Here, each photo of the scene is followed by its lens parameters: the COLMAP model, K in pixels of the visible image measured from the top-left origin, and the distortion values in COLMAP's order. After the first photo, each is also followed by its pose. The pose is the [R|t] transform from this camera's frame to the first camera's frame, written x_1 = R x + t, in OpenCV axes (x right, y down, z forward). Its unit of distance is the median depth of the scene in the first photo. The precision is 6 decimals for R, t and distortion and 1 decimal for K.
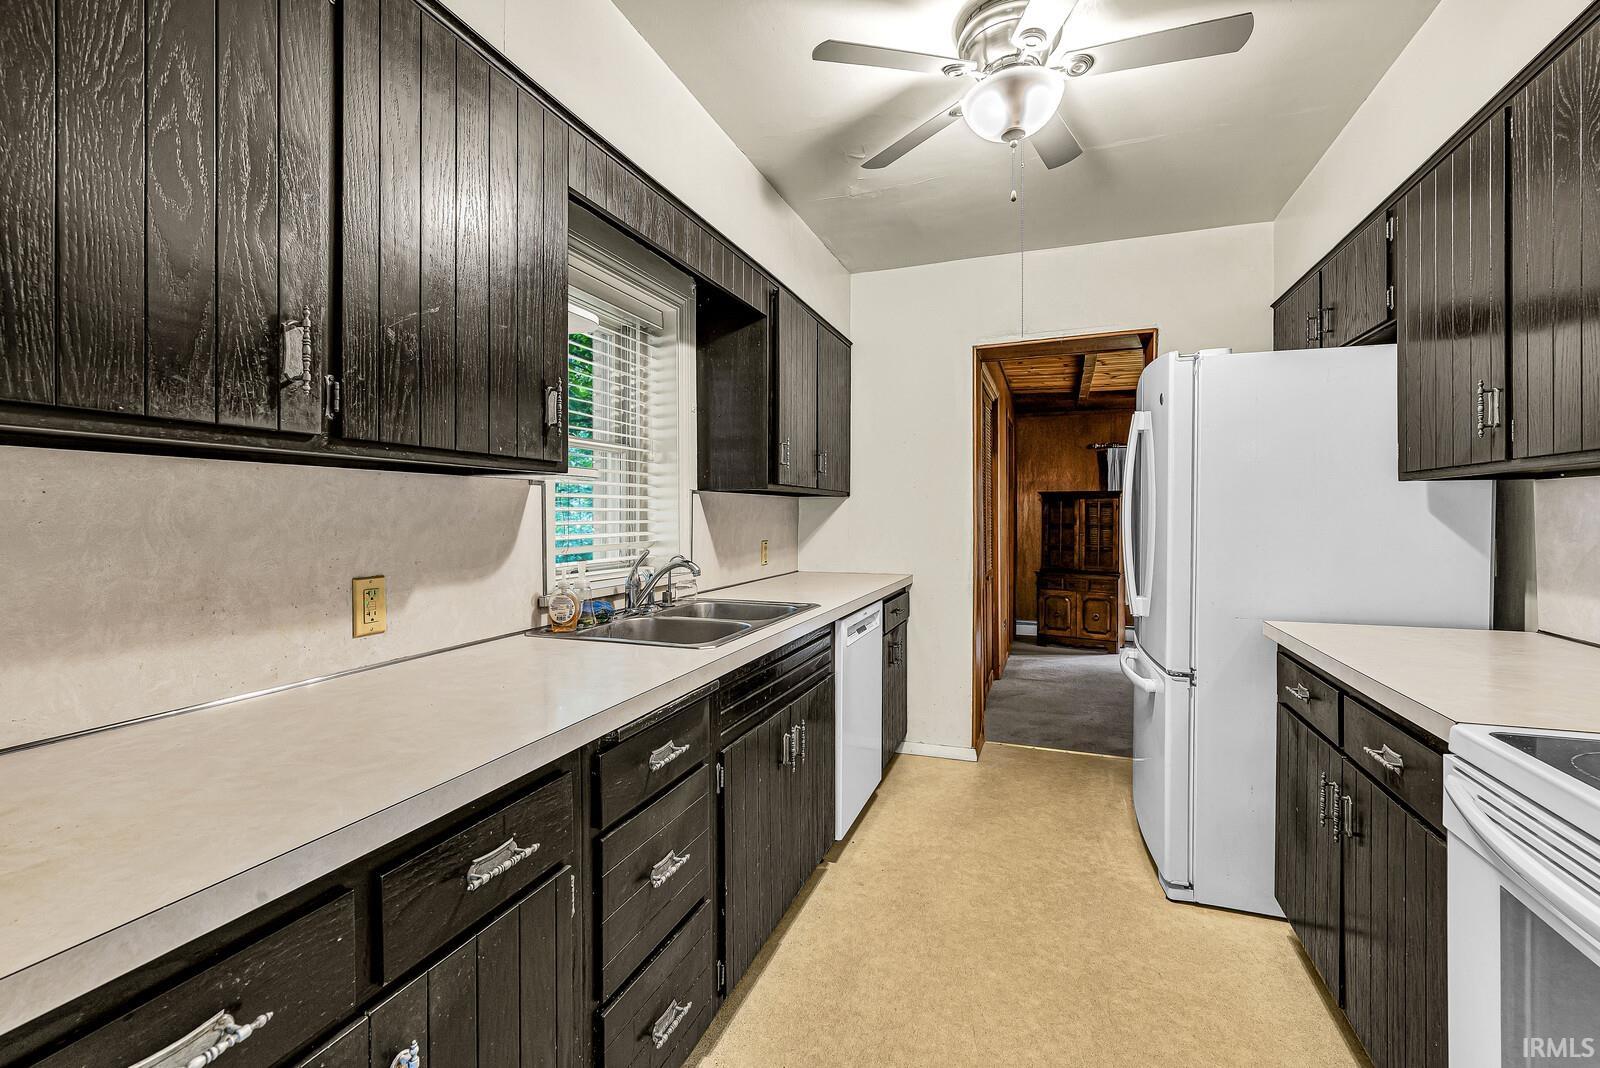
lens RADIAL K [[695.0, 0, 806.2], [0, 695.0, 526.2], [0, 0, 1]] dist [0.001326, 0.000049]
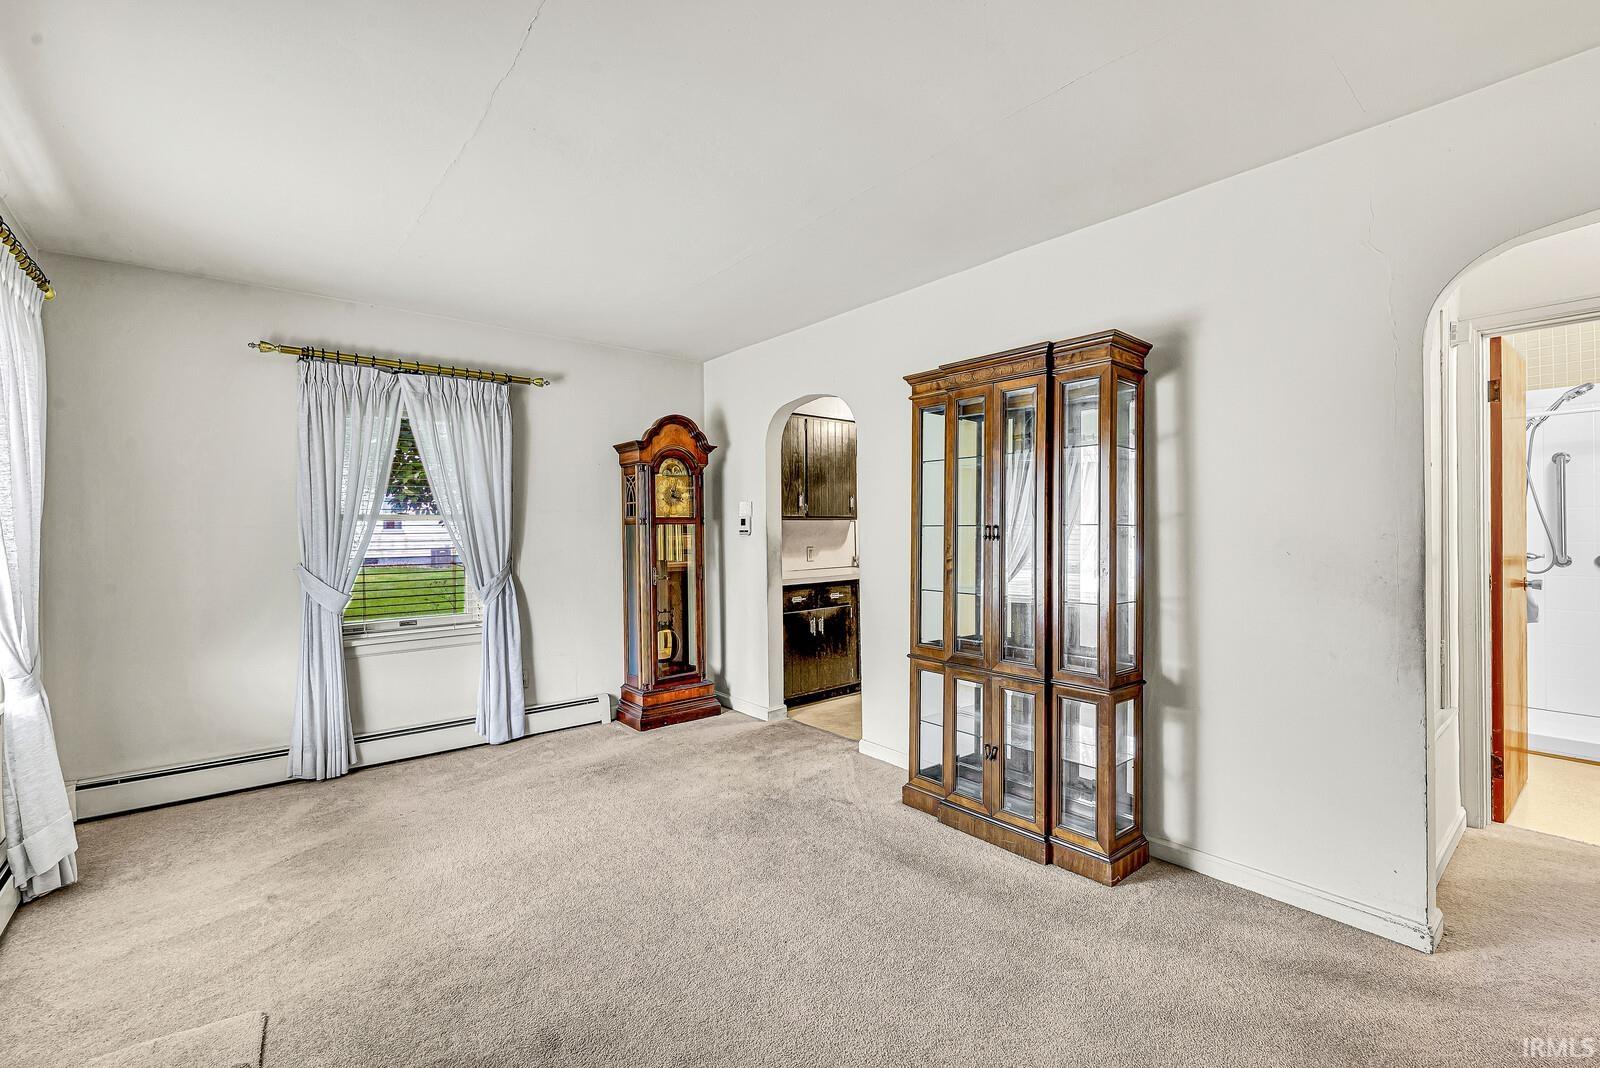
lens RADIAL K [[695.0, 0, 798.9], [0, 695.0, 532.9], [0, 0, 1]] dist [0.001326, 0.000049]
pose [[0.867640, 0.002450, -0.497186, 1.253697], [0.001089, 0.999976, 0.006830, -0.032185], [0.497191, -0.006467, 0.867617, -2.406233]]
